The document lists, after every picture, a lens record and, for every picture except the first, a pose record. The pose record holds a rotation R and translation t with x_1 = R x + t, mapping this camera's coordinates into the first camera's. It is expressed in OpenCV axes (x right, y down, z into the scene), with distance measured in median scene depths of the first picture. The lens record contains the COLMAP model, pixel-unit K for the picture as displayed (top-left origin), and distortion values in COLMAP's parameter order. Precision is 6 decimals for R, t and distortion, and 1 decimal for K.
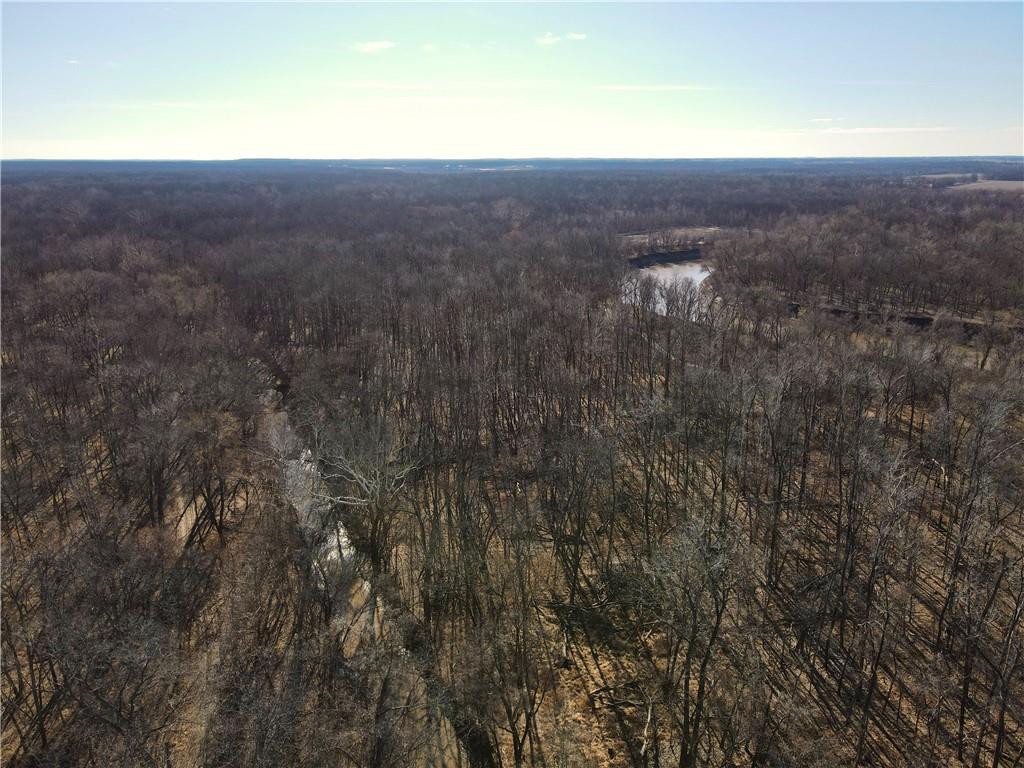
lens RADIAL K [[726.8, 0, 514.1], [0, 726.8, 383.4], [0, 0, 1]] dist [0.003235, 0.011269]
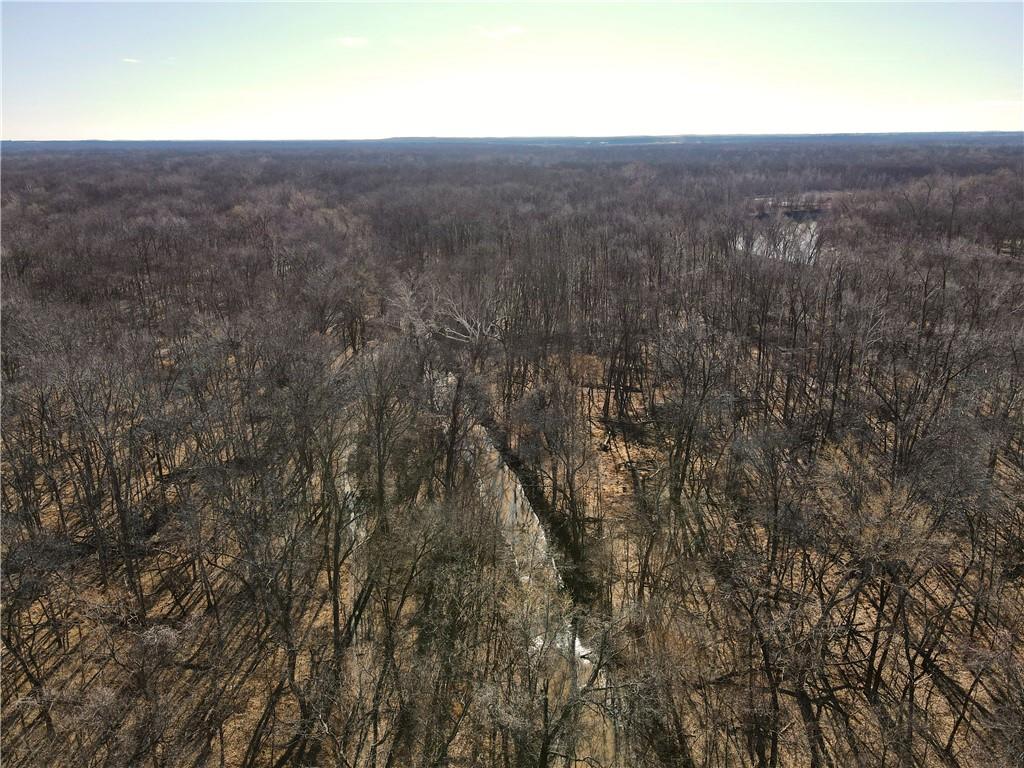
lens RADIAL K [[726.8, 0, 512.8], [0, 726.8, 385.4], [0, 0, 1]] dist [0.003235, 0.011269]
pose [[0.982365, 0.054261, -0.178924, 0.019067], [-0.048921, 0.998220, 0.034125, 0.031877], [0.180457, -0.024770, 0.983271, -0.045664]]
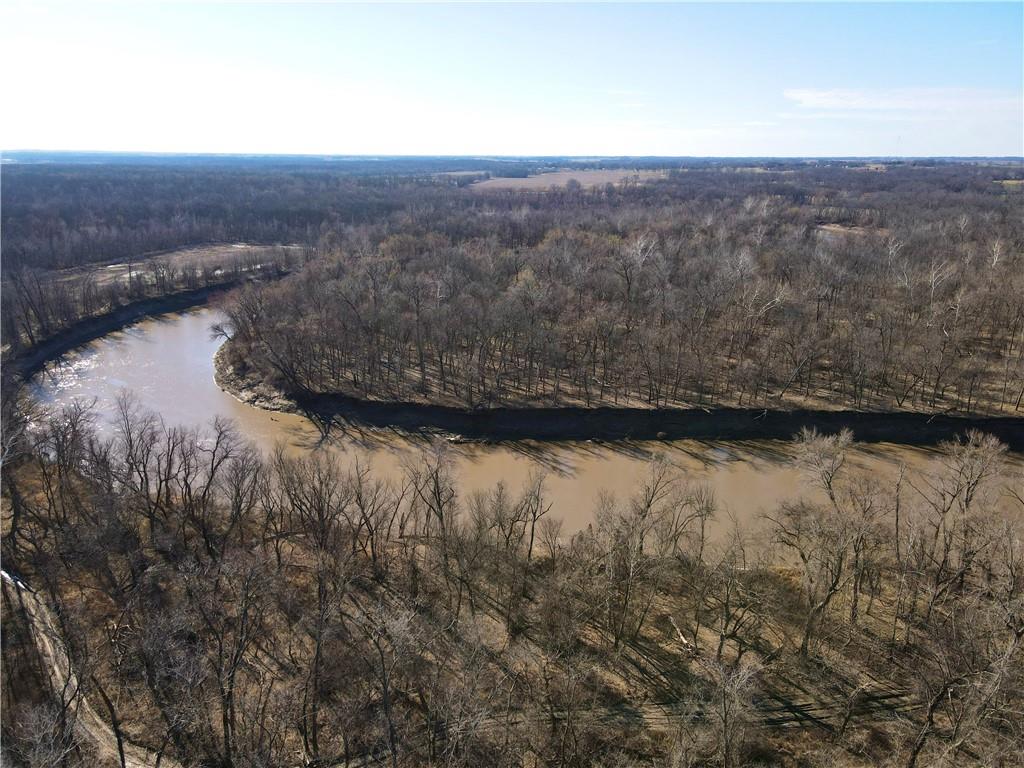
lens RADIAL K [[726.8, 0, 512.5], [0, 726.8, 381.8], [0, 0, 1]] dist [0.003235, 0.011269]
pose [[0.827461, -0.156245, 0.539347, 0.075670], [0.154434, 0.986790, 0.048935, -0.063059], [-0.539868, 0.042801, 0.840661, 0.204698]]
